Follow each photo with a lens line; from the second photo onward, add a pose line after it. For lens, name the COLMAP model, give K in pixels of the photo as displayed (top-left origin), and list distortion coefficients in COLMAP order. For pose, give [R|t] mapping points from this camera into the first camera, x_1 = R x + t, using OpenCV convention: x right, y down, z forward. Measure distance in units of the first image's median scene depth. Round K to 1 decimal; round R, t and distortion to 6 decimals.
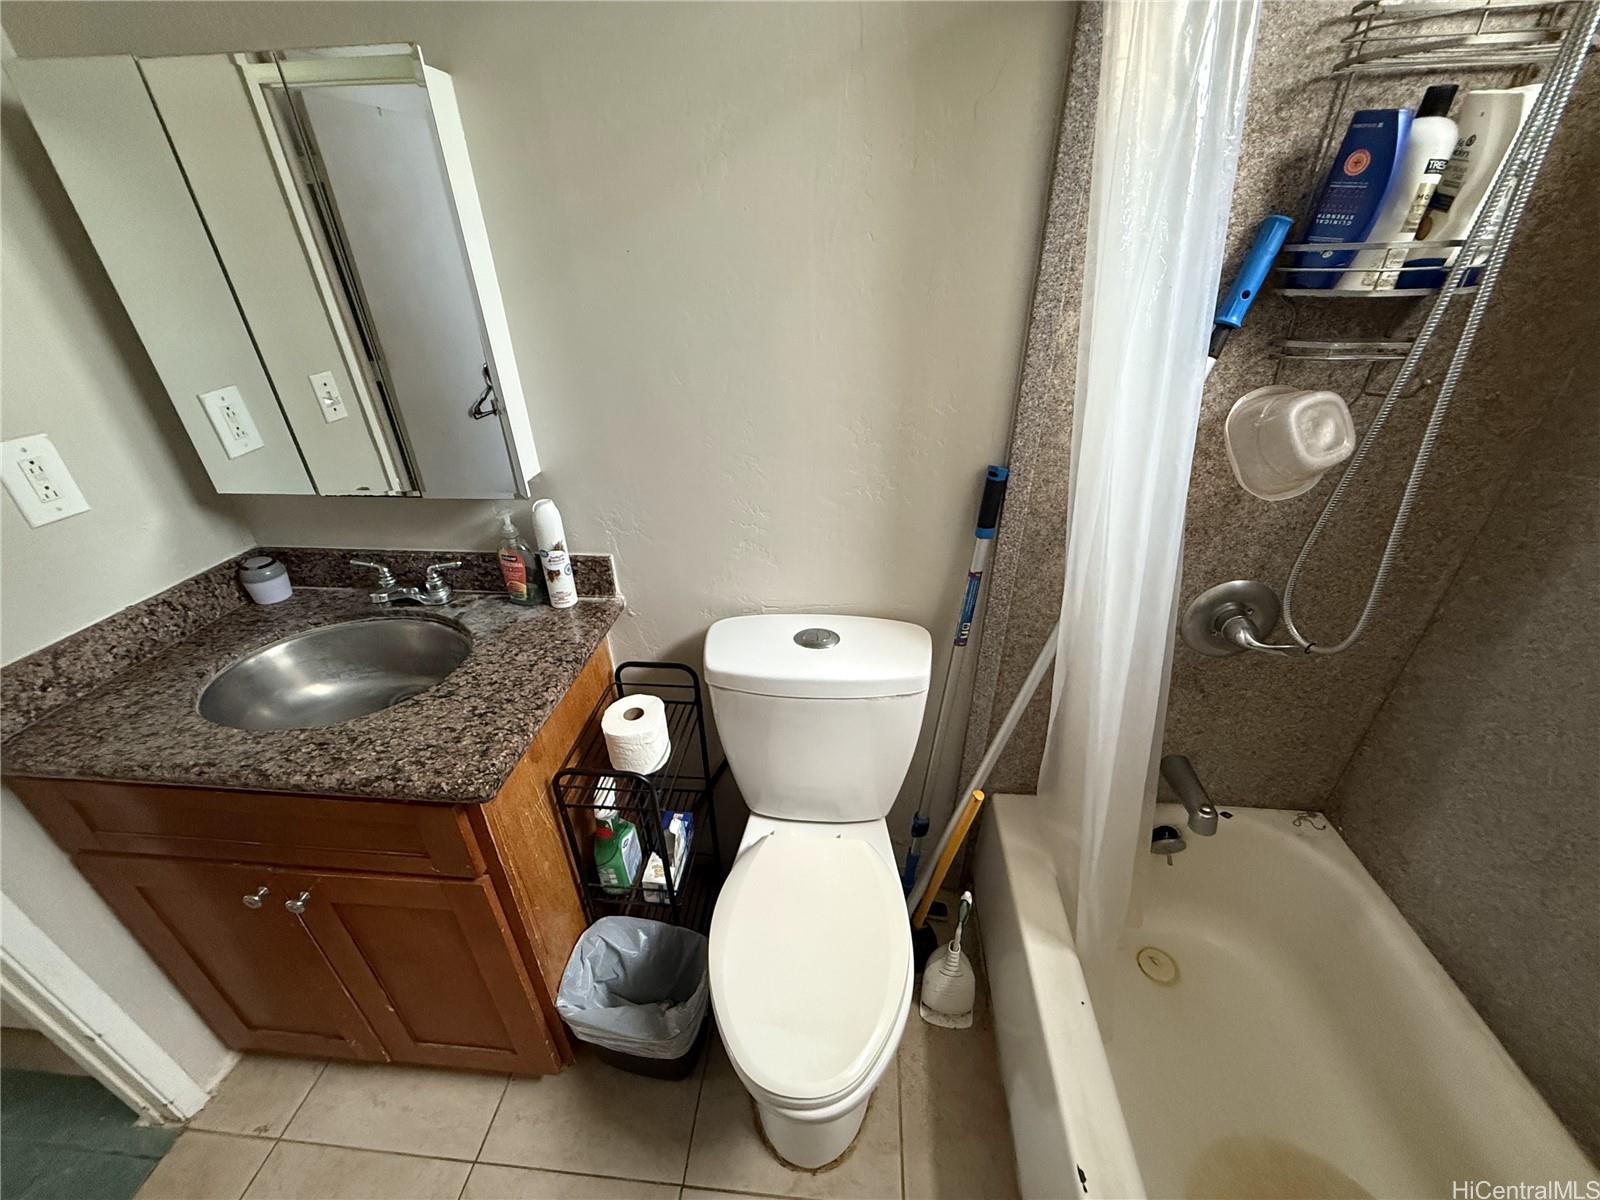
lens RADIAL K [[633.9, 0, 800.0], [0, 633.9, 600.0], [0, 0, 1]] dist [-0.003270, 0.003780]
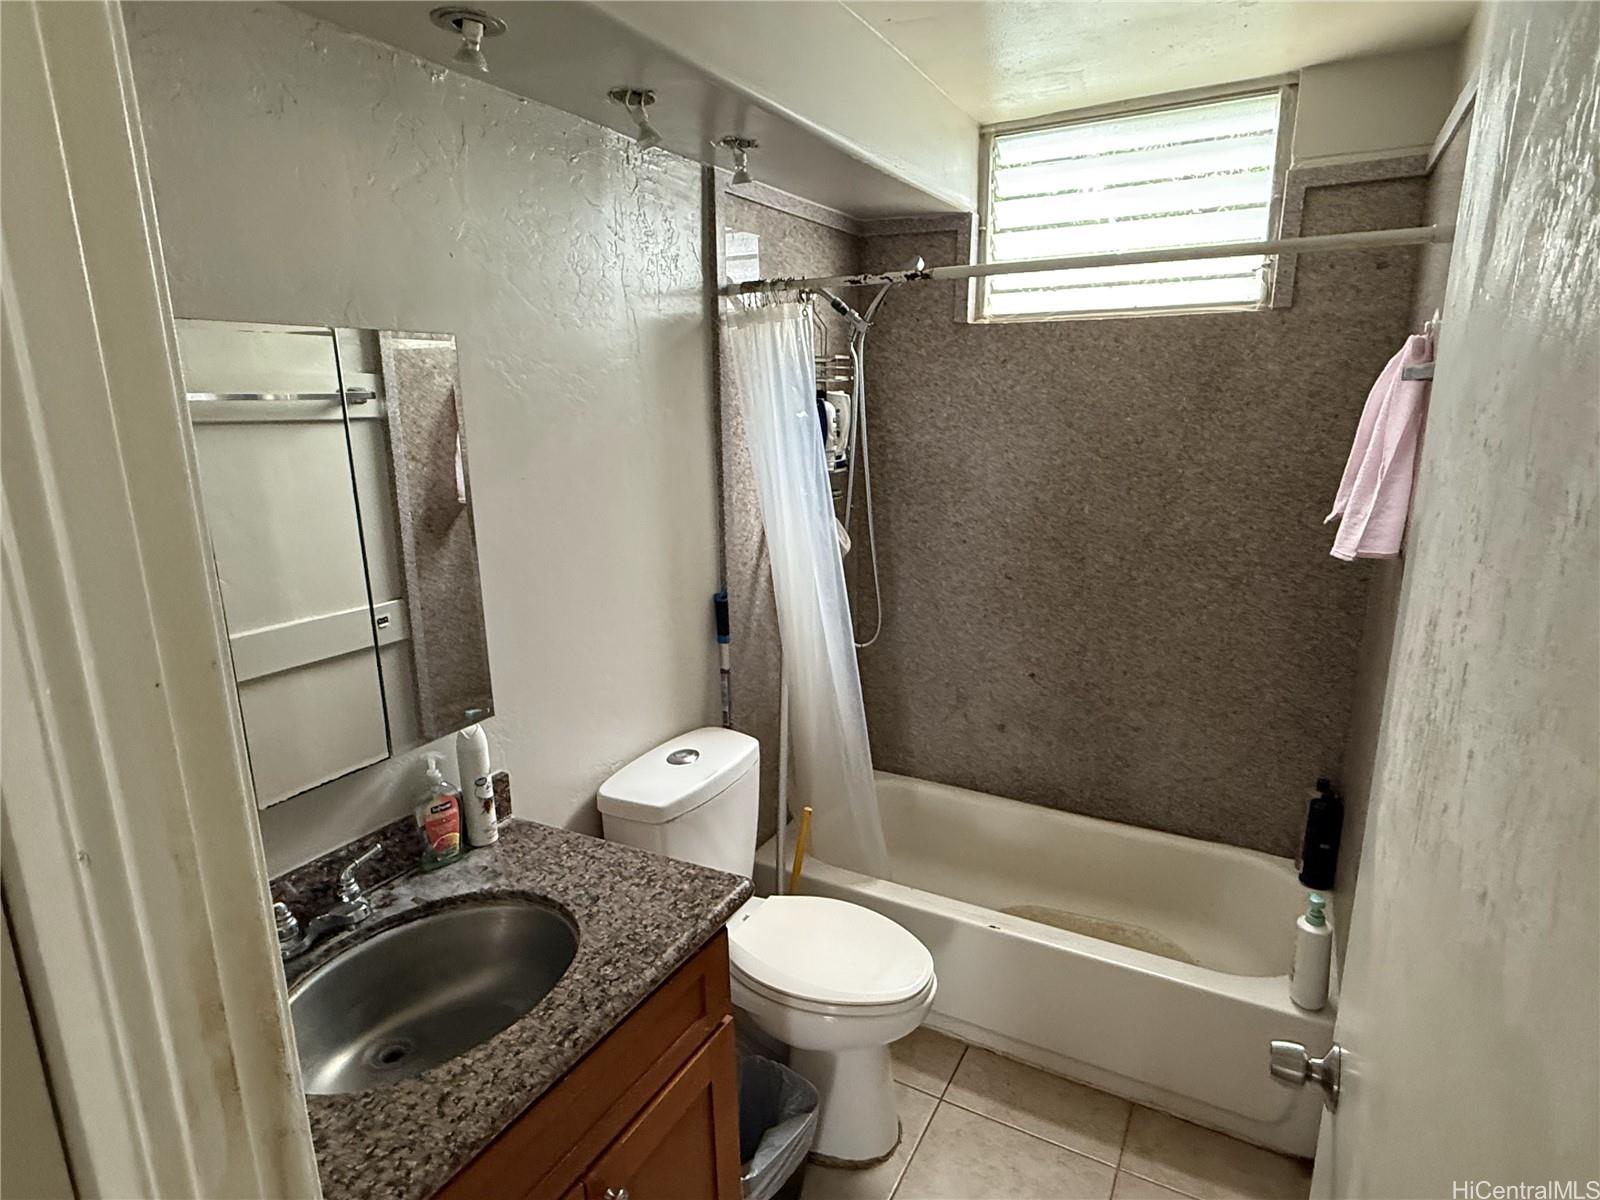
lens RADIAL K [[872.5, 0, 800.0], [0, 872.5, 600.0], [0, 0, 1]] dist [0.000512, 0.000049]
pose [[0.404278, -0.195061, 0.893594, -1.342573], [0.458589, 0.888546, -0.013515, -0.082166], [-0.791363, 0.415256, 0.448672, -0.028791]]
